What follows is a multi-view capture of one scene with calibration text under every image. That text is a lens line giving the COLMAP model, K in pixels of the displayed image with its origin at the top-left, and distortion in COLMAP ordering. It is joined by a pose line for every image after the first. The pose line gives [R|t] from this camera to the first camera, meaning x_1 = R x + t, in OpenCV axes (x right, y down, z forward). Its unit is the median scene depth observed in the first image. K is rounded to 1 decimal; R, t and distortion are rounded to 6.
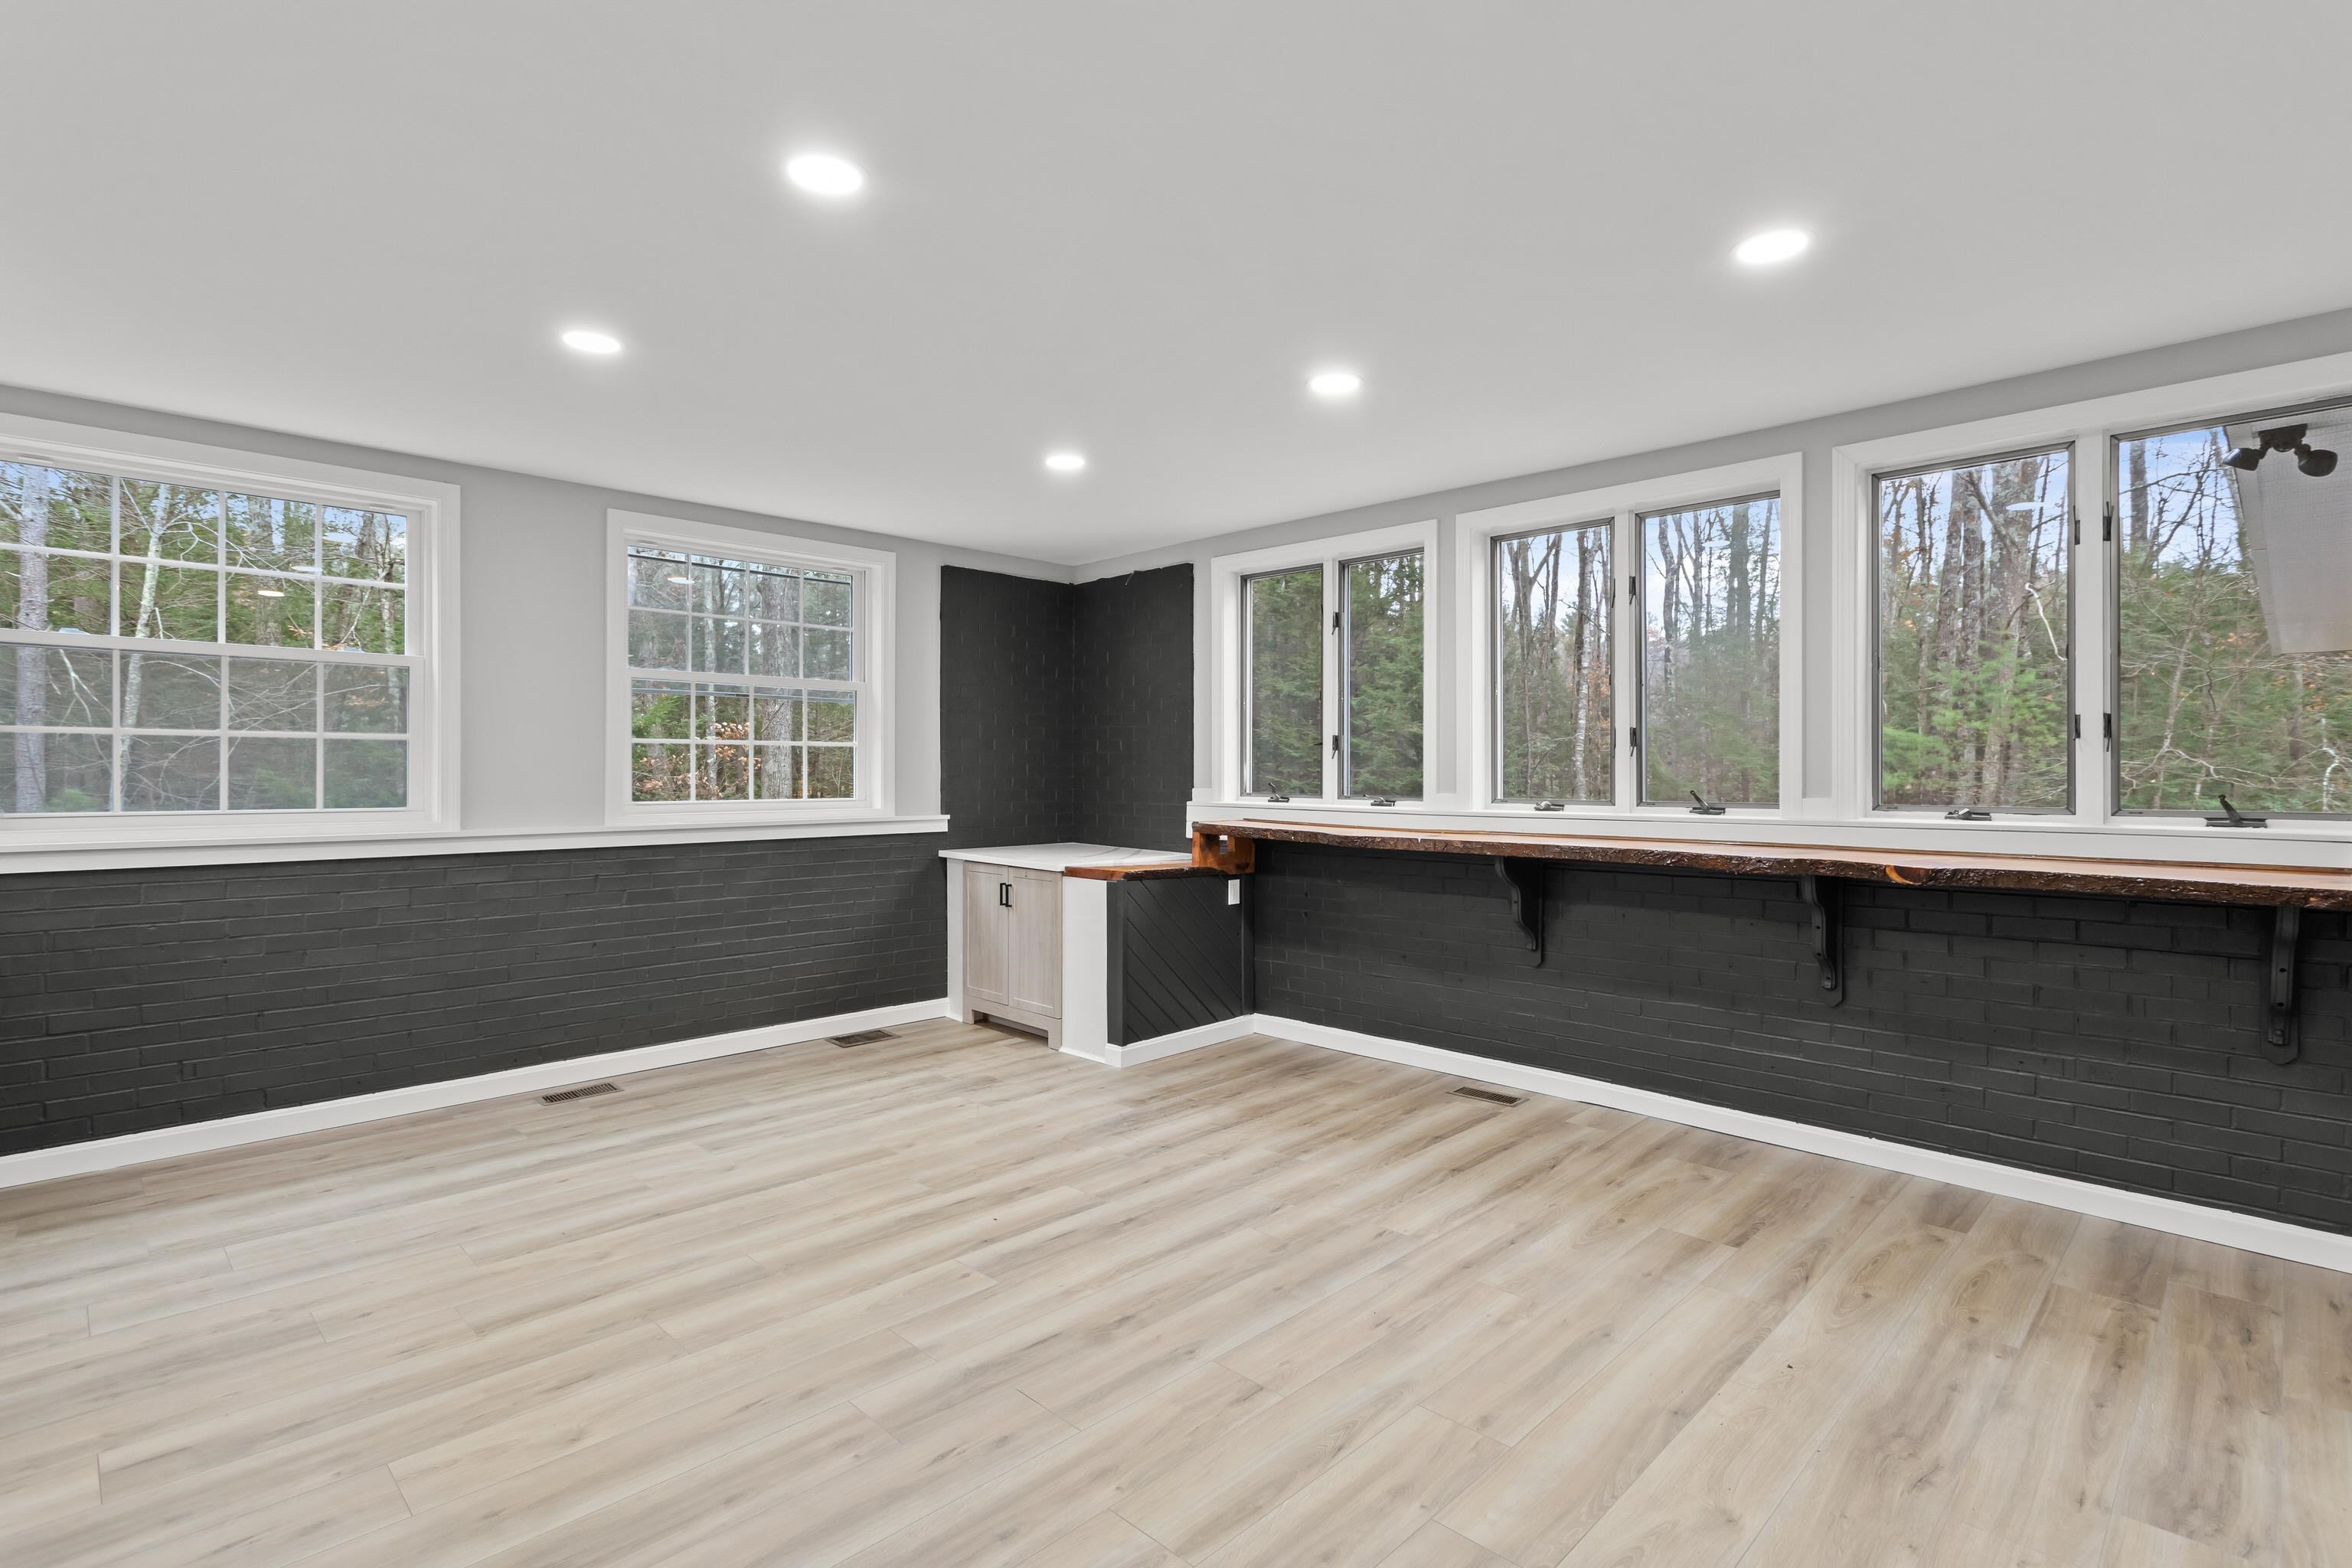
lens RADIAL K [[1134.5, 0, 1178.9], [0, 1134.5, 771.0], [0, 0, 1]] dist [0.001196, -0.000256]
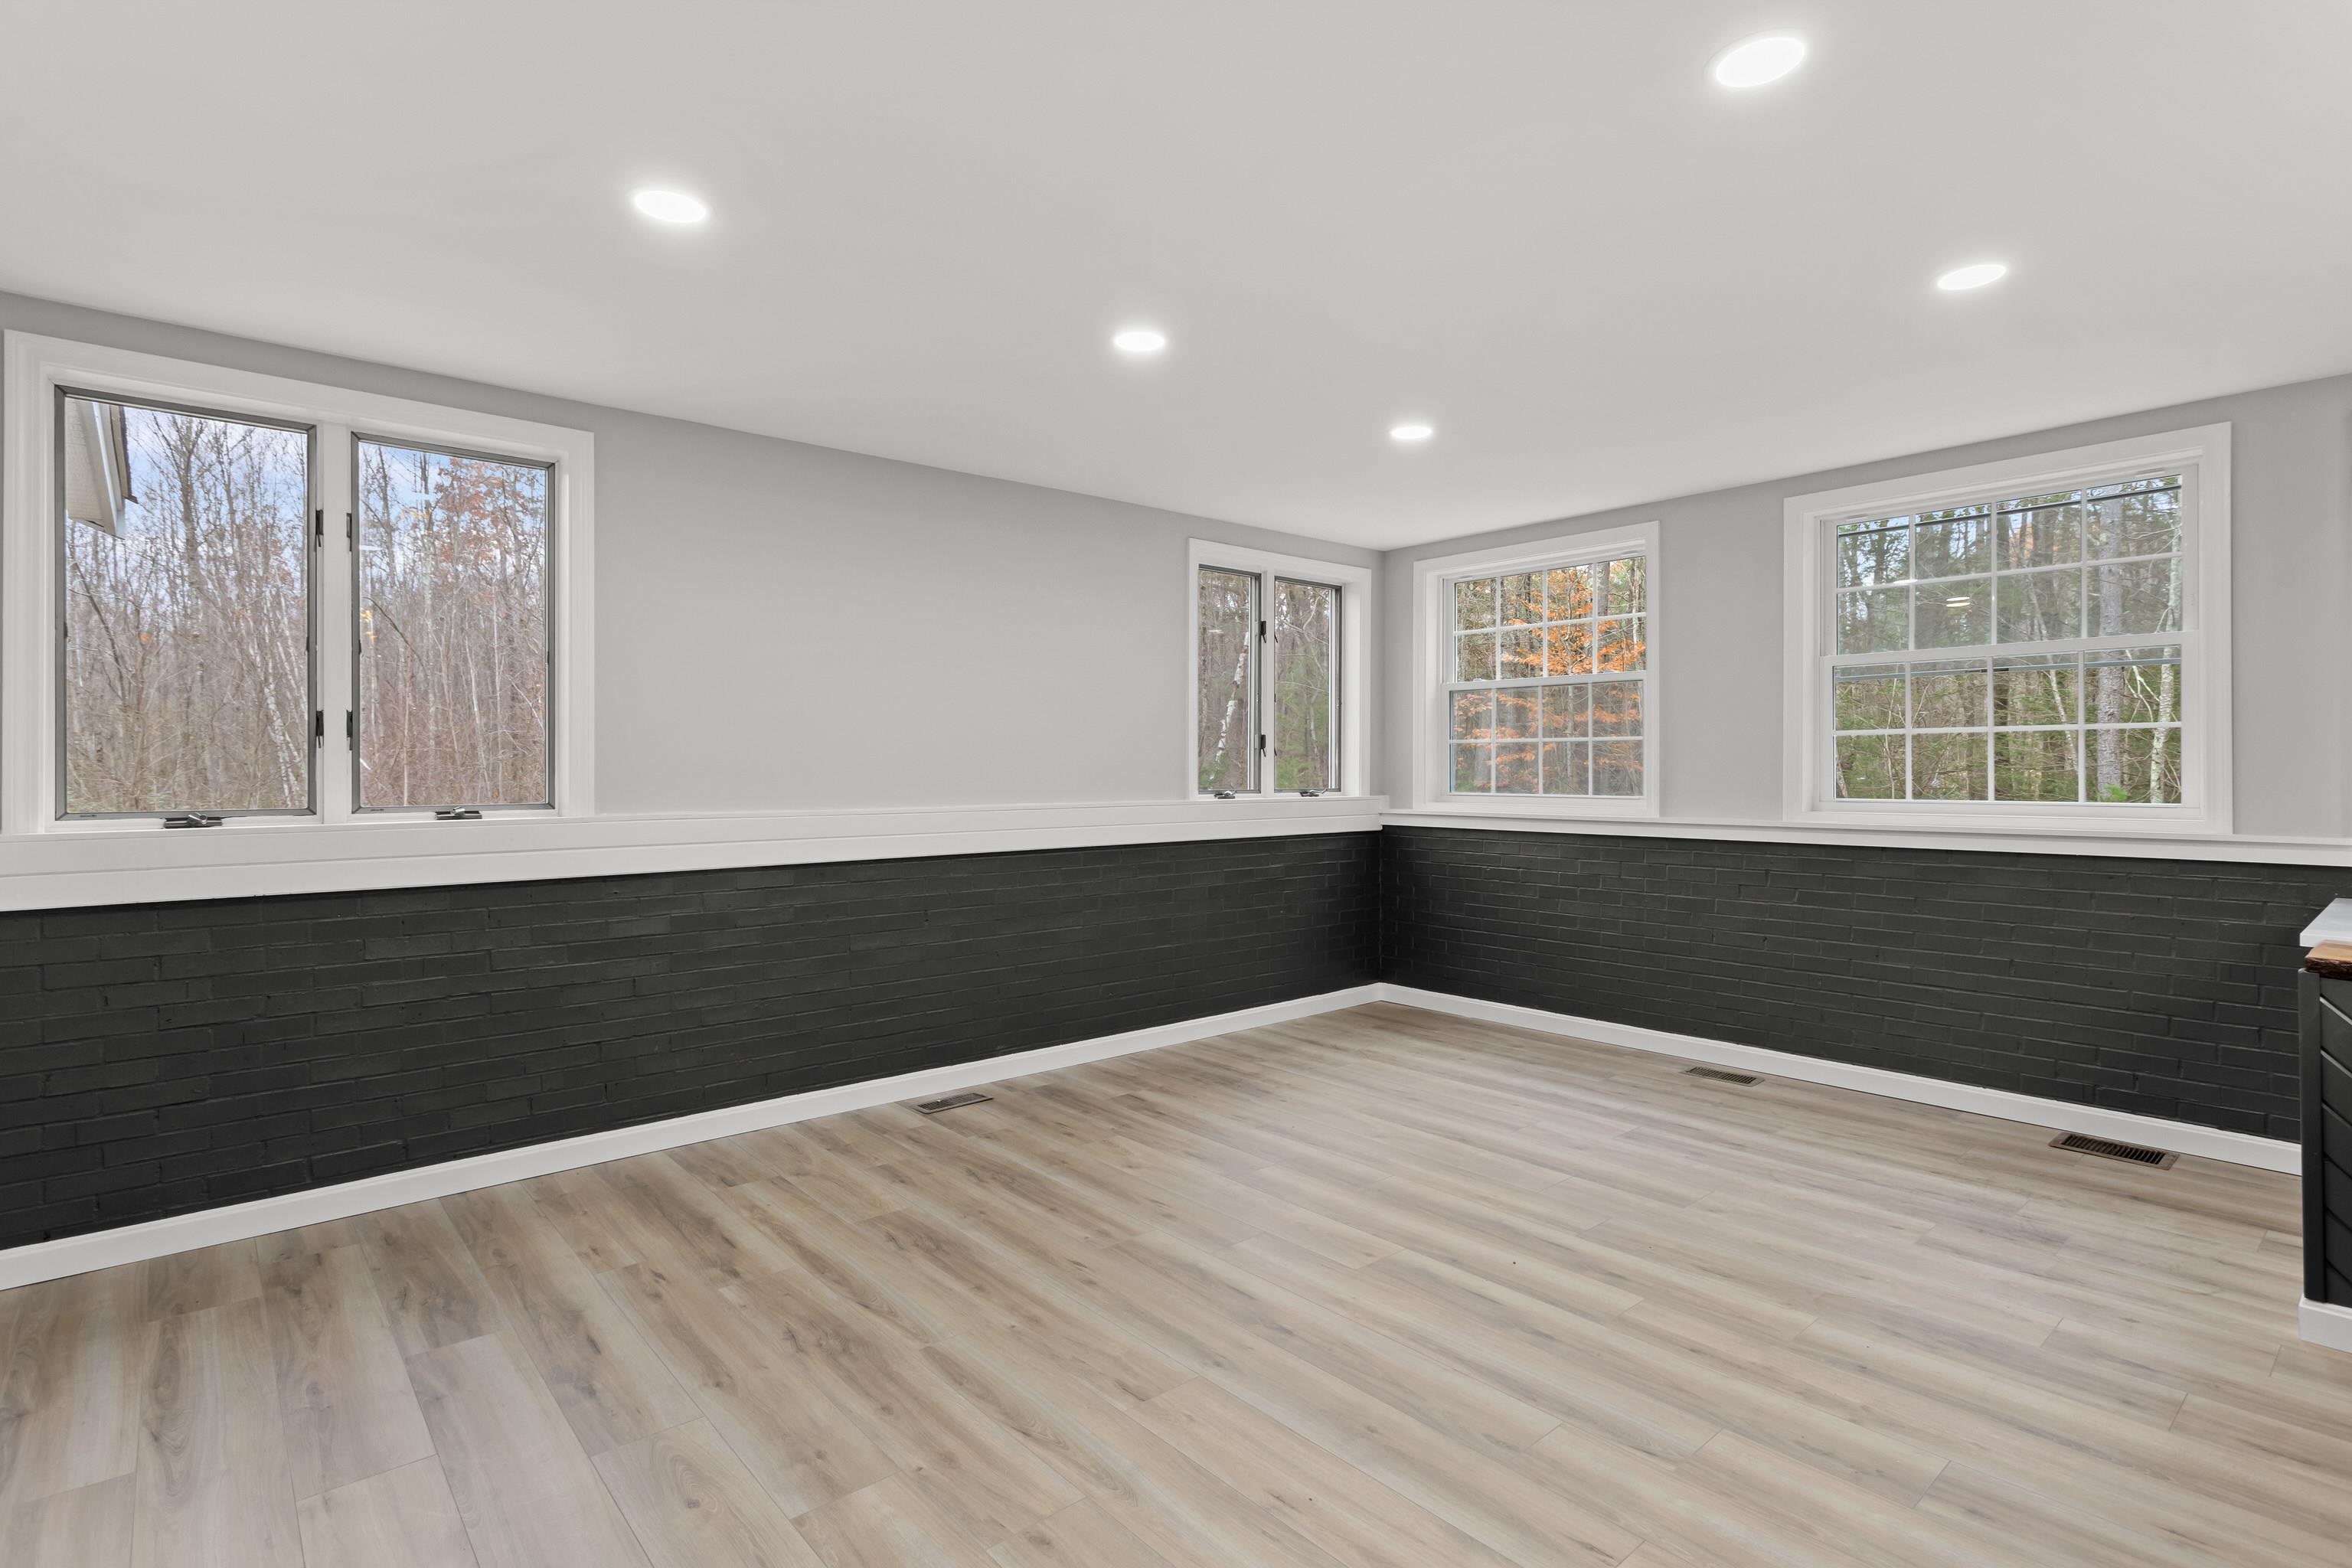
lens RADIAL K [[1134.5, 0, 1178.9], [0, 1134.5, 771.0], [0, 0, 1]] dist [0.001196, -0.000256]
pose [[-0.077232, 0.000347, -0.997013, 0.637861], [0.002736, 0.999996, 0.000136, 0.003896], [0.997009, -0.002718, -0.077233, 0.680737]]
